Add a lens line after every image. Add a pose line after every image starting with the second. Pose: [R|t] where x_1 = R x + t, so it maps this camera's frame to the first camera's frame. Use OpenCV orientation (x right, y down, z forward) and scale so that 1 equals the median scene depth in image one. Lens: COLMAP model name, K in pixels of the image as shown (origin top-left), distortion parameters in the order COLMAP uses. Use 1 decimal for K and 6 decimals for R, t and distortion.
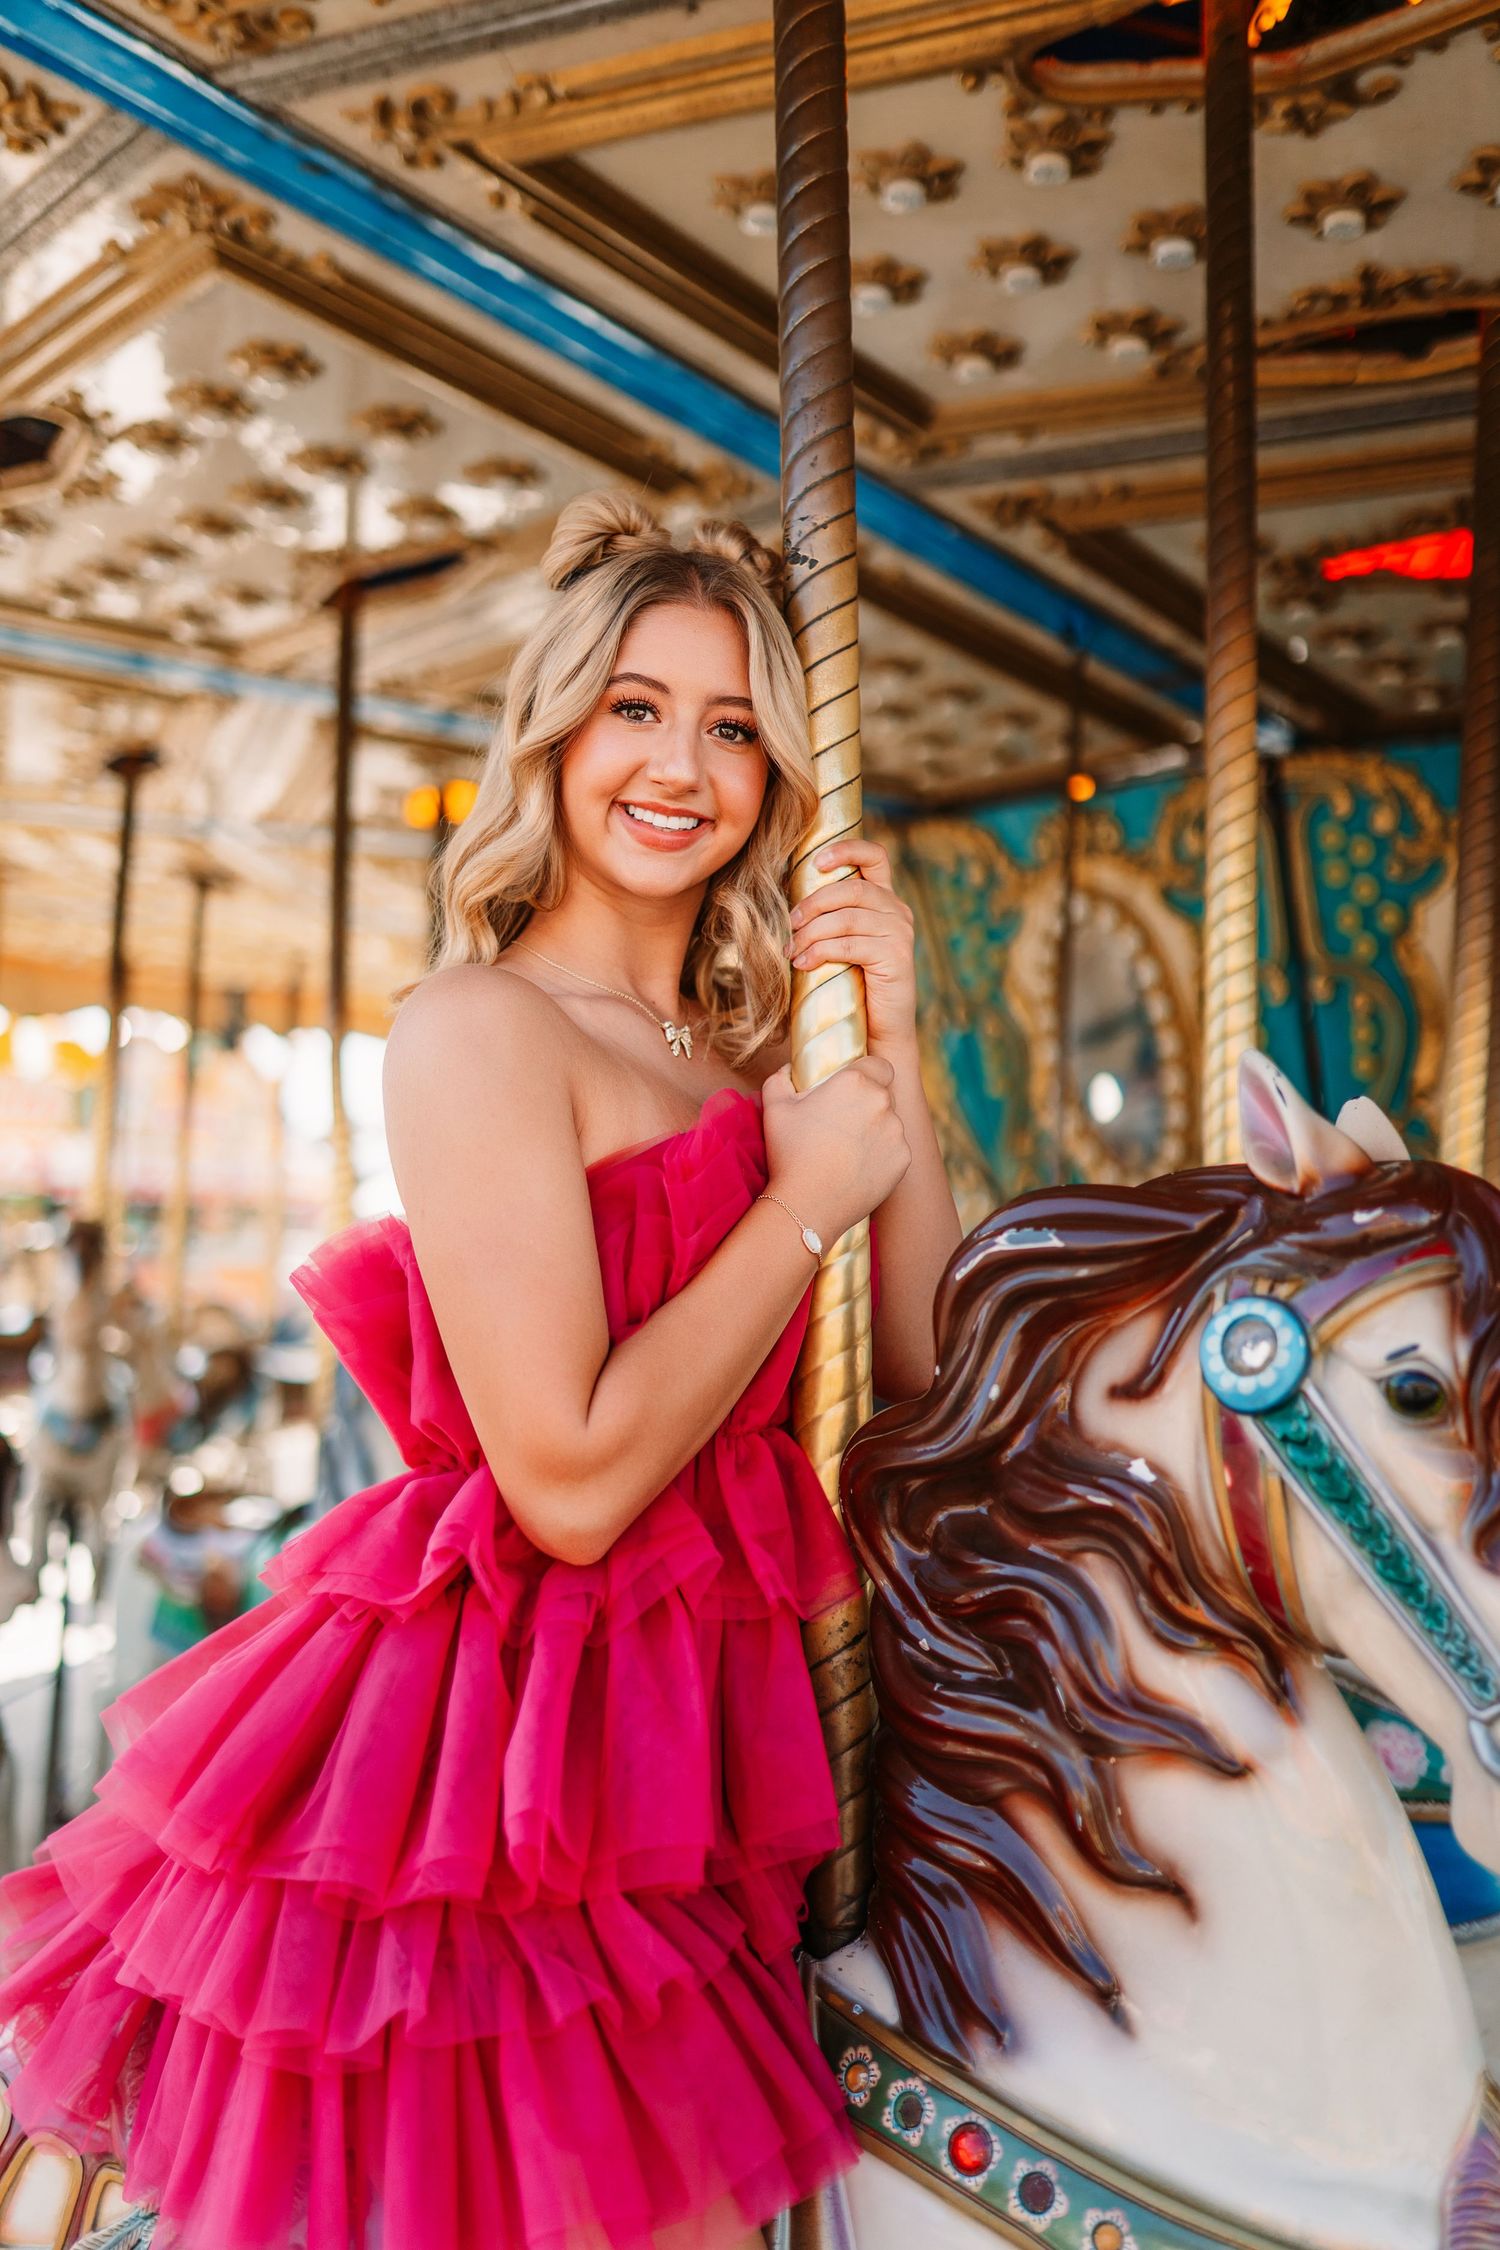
lens RADIAL K [[2191.2, 0, 754.3], [0, 2191.2, 1129.6], [0, 0, 1]] dist [-0.004778, 0.012340]
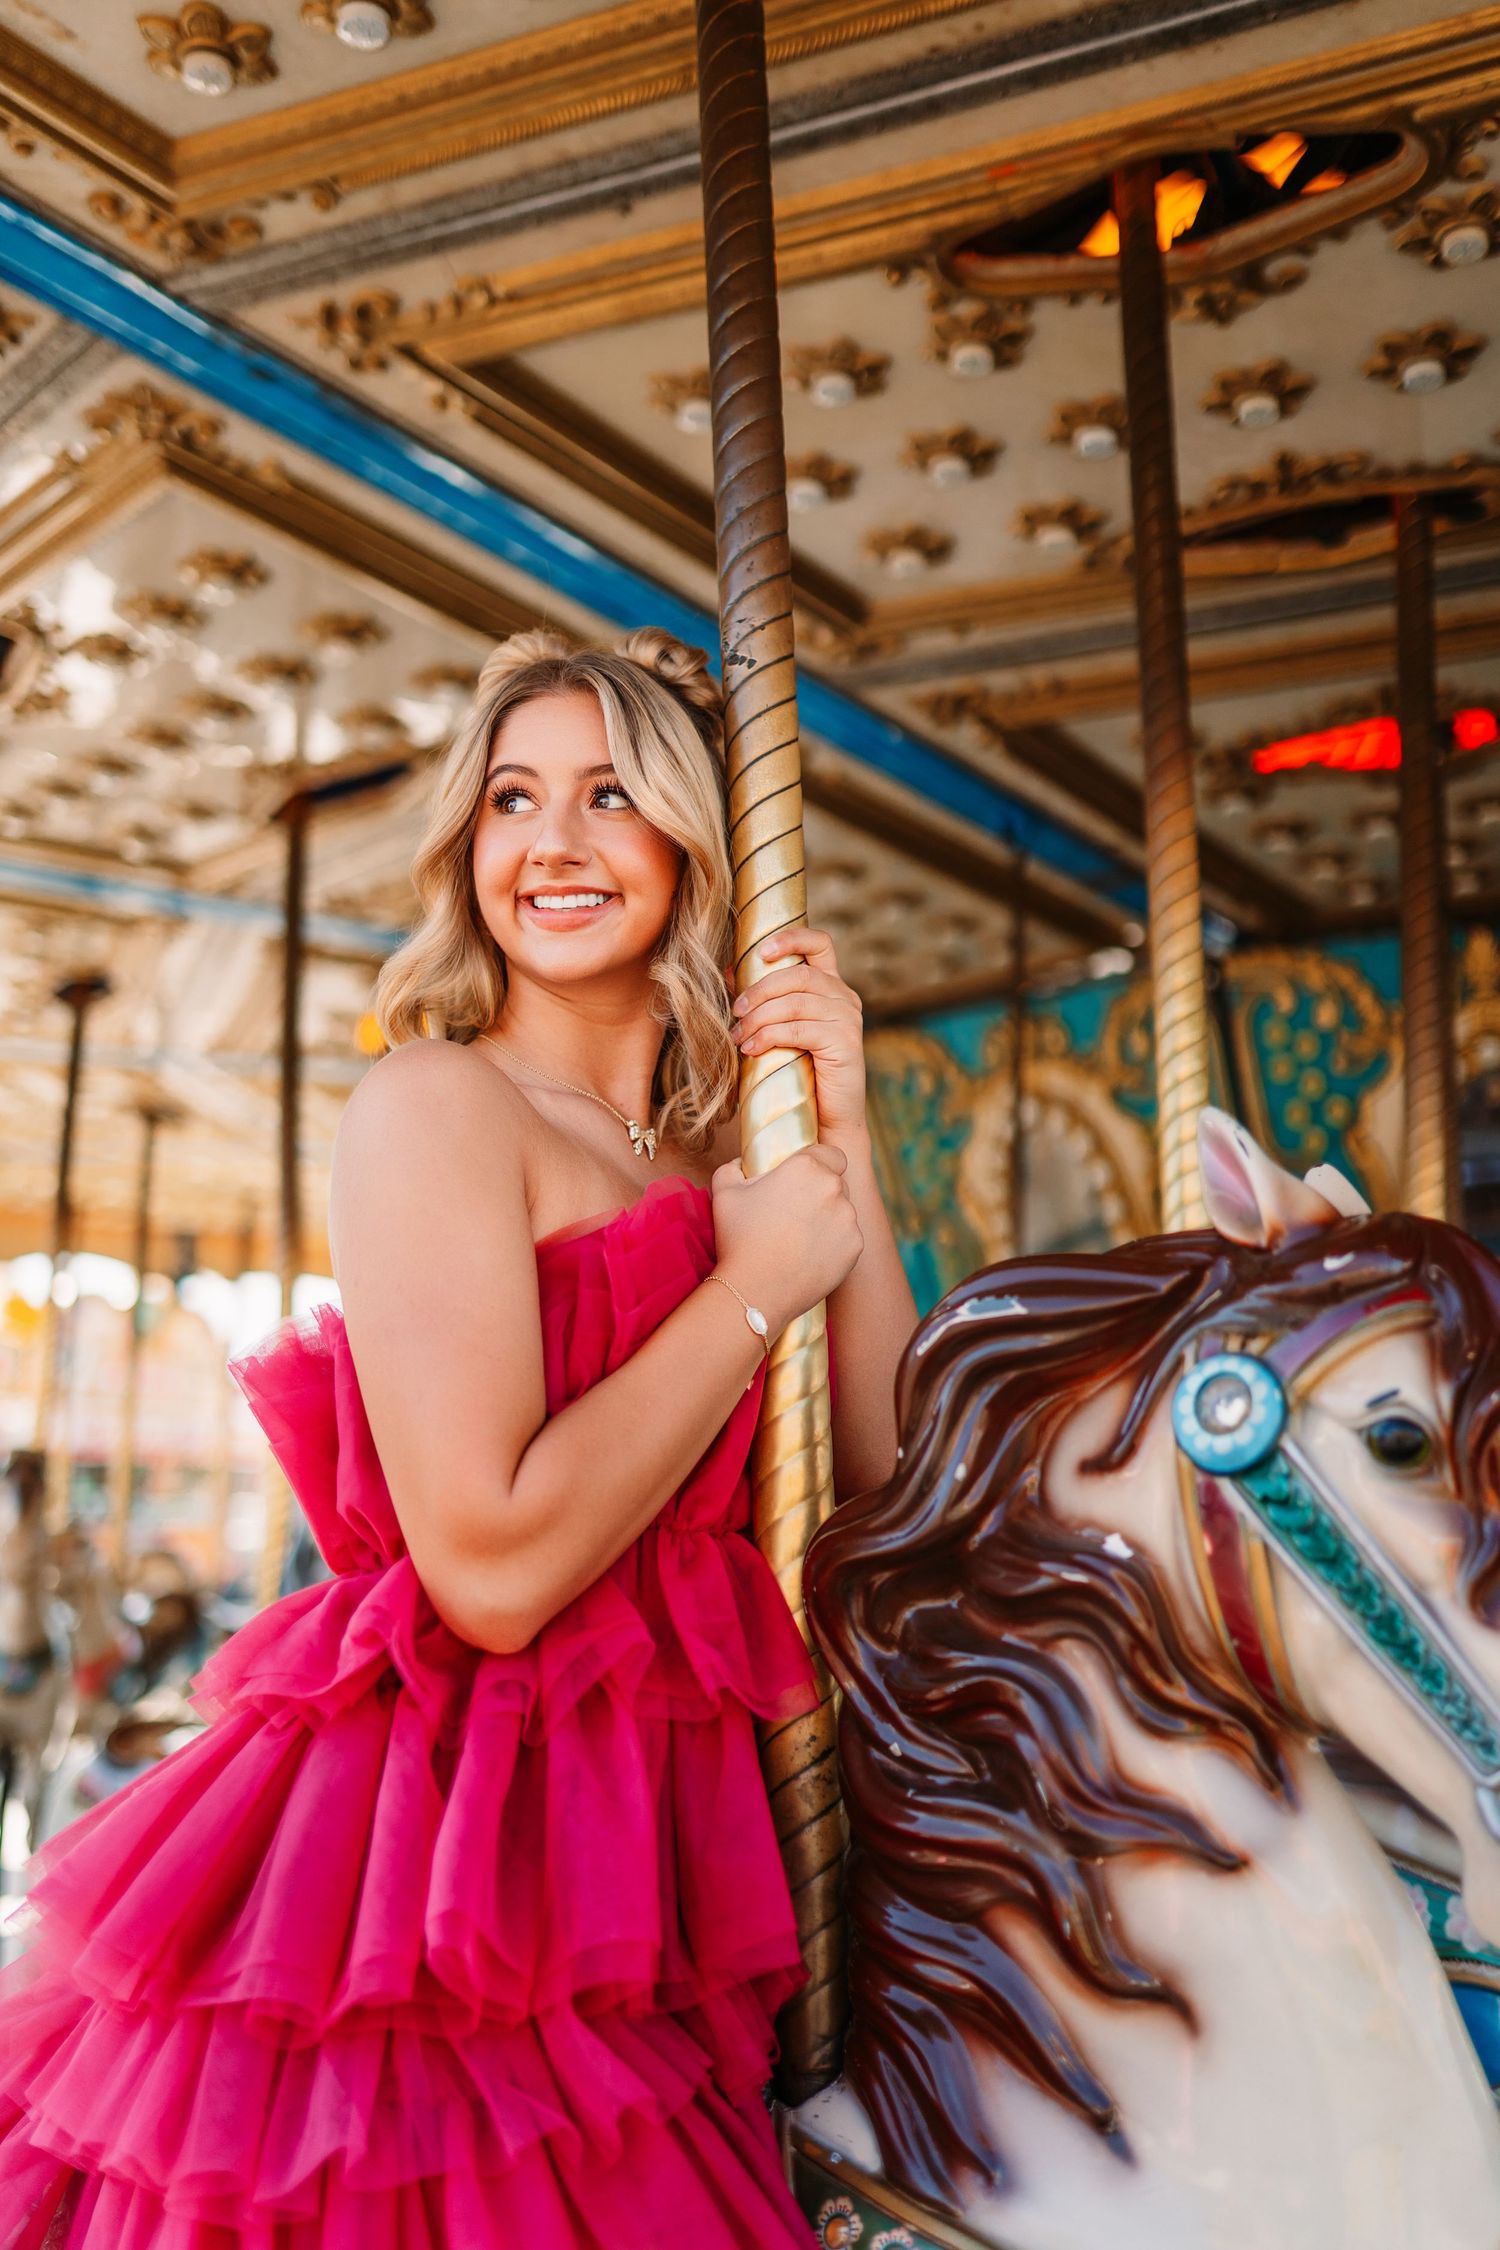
lens RADIAL K [[2190.1, 0, 749.2], [0, 2190.1, 1117.4], [0, 0, 1]] dist [-0.004169, 0.009437]
pose [[0.999591, -0.020762, 0.019654, 0.000917], [0.022980, 0.992466, -0.120342, 0.041519], [-0.017007, 0.120745, 0.992538, 0.017482]]
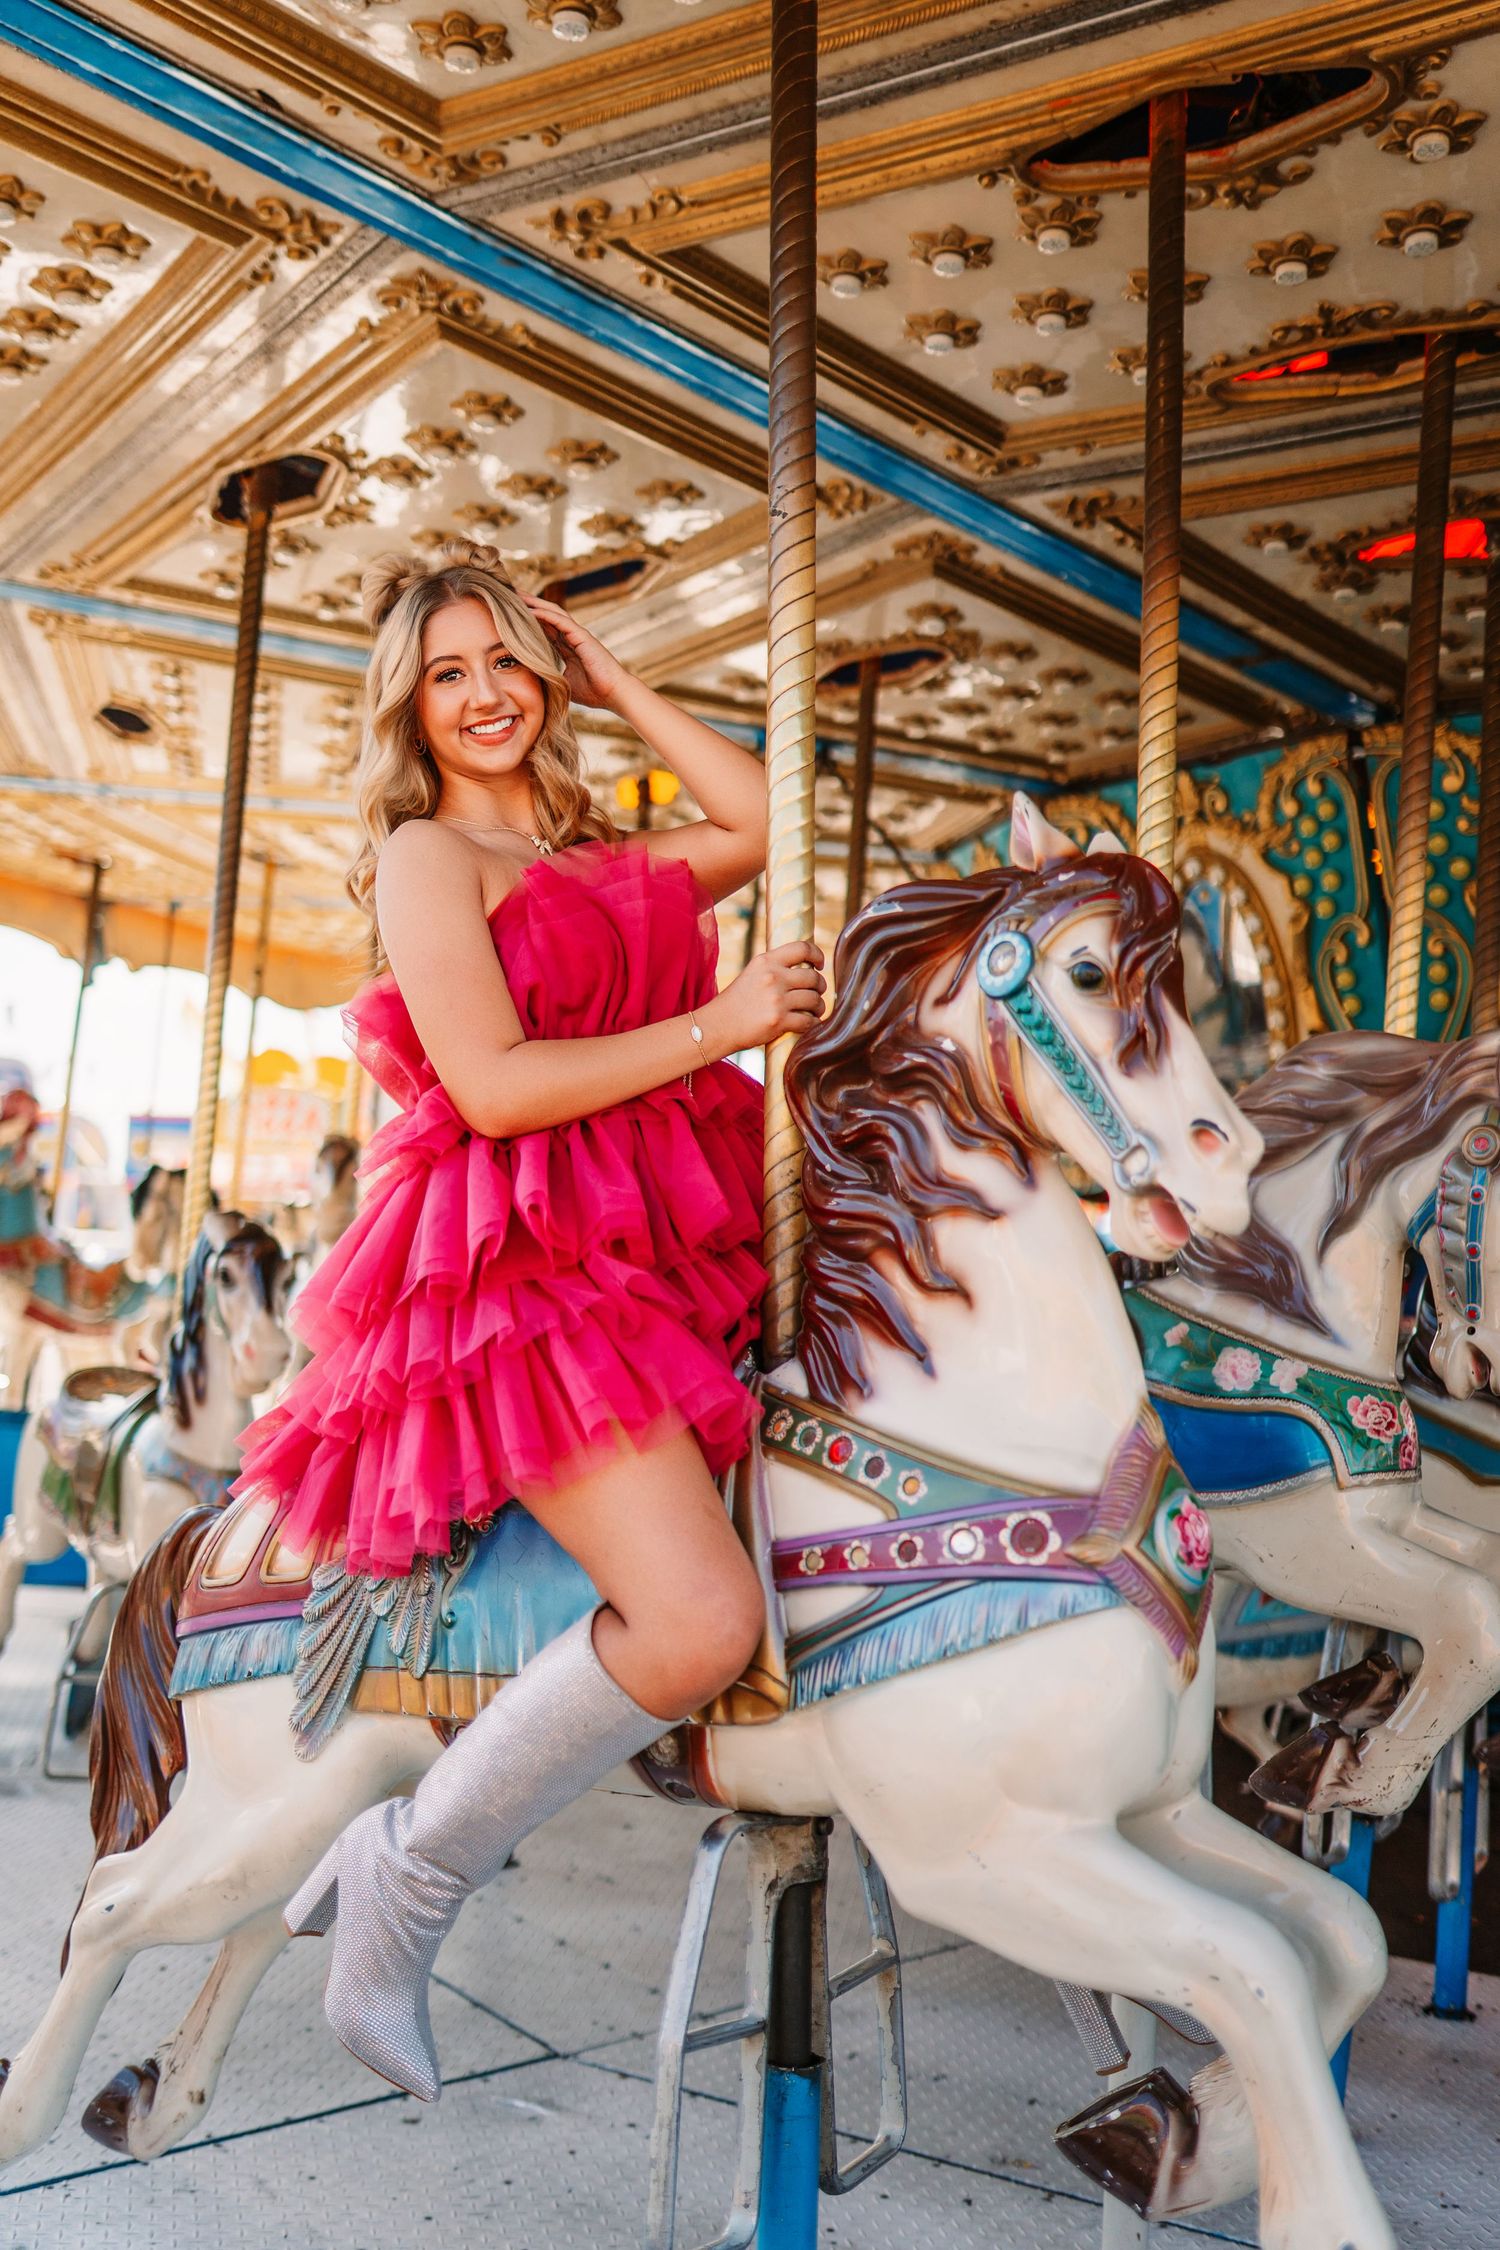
lens RADIAL K [[2188.8, 0, 745.0], [0, 2188.8, 1126.5], [0, 0, 1]] dist [0.005624, -0.001166]
pose [[0.993301, 0.005622, -0.115420, 0.110254], [-0.008046, 0.999756, -0.020550, 0.128989], [0.115277, 0.021341, 0.993104, -0.336457]]
